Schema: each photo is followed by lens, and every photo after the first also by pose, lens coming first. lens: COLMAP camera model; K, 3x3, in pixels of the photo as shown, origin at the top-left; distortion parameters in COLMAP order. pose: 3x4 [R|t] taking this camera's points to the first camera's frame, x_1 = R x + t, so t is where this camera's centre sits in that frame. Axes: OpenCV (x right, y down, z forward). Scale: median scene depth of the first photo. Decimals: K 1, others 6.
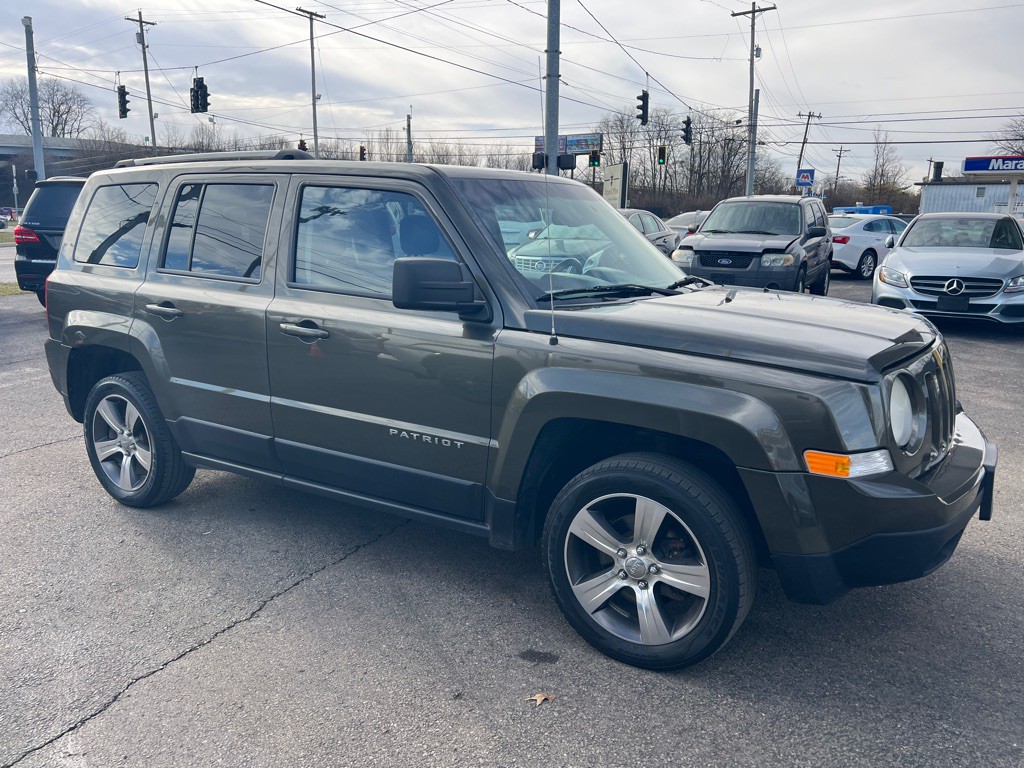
lens RADIAL K [[766.7, 0, 515.6], [0, 766.7, 379.7], [0, 0, 1]] dist [0.045969, -0.054318]
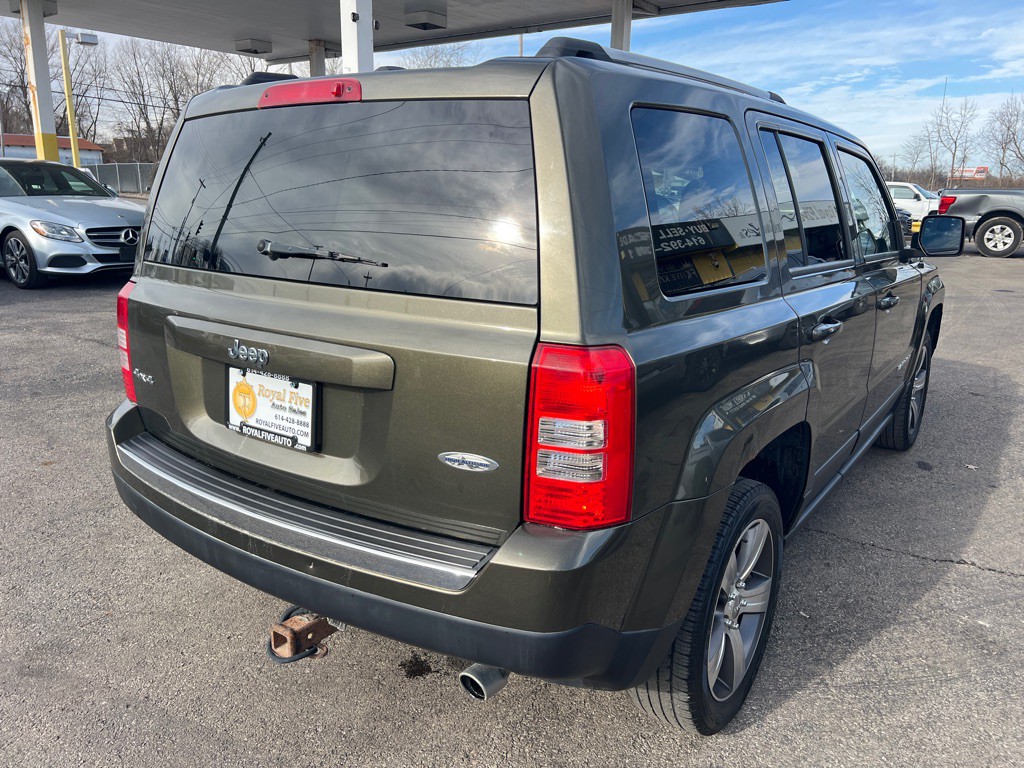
lens RADIAL K [[769.4, 0, 509.8], [0, 769.4, 385.6], [0, 0, 1]] dist [0.036418, -0.035083]
pose [[0.061483, -0.261628, 0.963208, -0.394563], [0.183352, 0.951572, 0.246764, -0.090273], [-0.981123, 0.161435, 0.106475, 0.426999]]
